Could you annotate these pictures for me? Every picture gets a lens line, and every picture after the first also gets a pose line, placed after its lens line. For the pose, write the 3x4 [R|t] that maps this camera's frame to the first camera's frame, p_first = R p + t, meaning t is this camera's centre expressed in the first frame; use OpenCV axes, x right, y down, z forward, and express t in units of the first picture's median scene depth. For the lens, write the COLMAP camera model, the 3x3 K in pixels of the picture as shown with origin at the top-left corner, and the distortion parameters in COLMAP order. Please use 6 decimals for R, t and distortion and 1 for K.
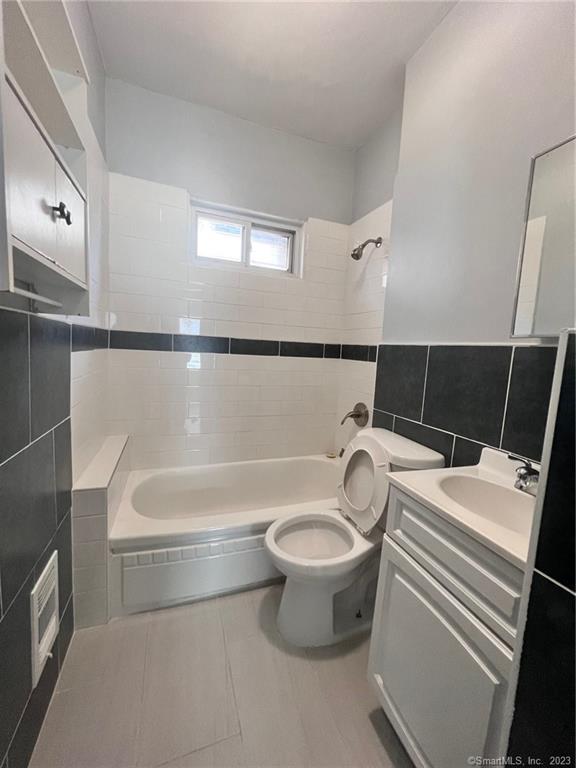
lens RADIAL K [[307.3, 0, 290.4], [0, 307.3, 381.7], [0, 0, 1]] dist [0.001375, 0.000256]
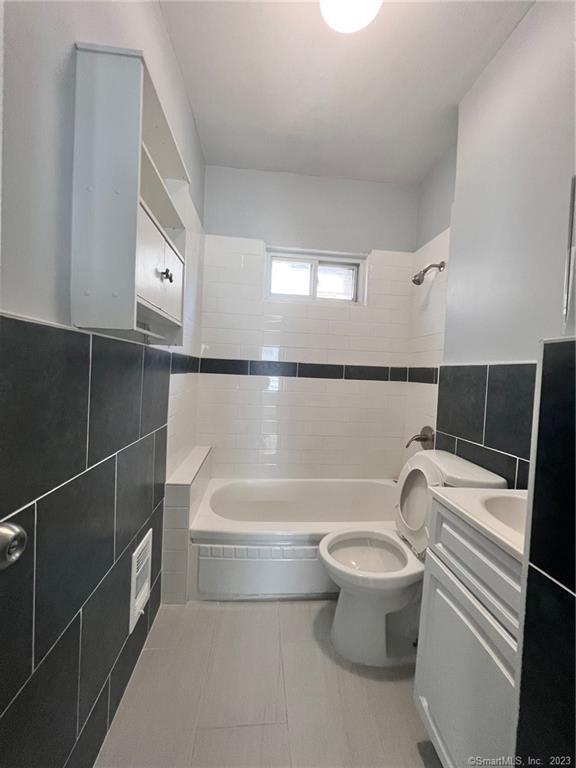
lens RADIAL K [[307.3, 0, 290.4], [0, 307.3, 381.7], [0, 0, 1]] dist [0.001375, 0.000256]
pose [[0.966875, -0.002886, -0.255233, 0.091819], [-0.019618, 0.996138, -0.085582, 0.031447], [0.254494, 0.087754, 0.963085, -0.099993]]
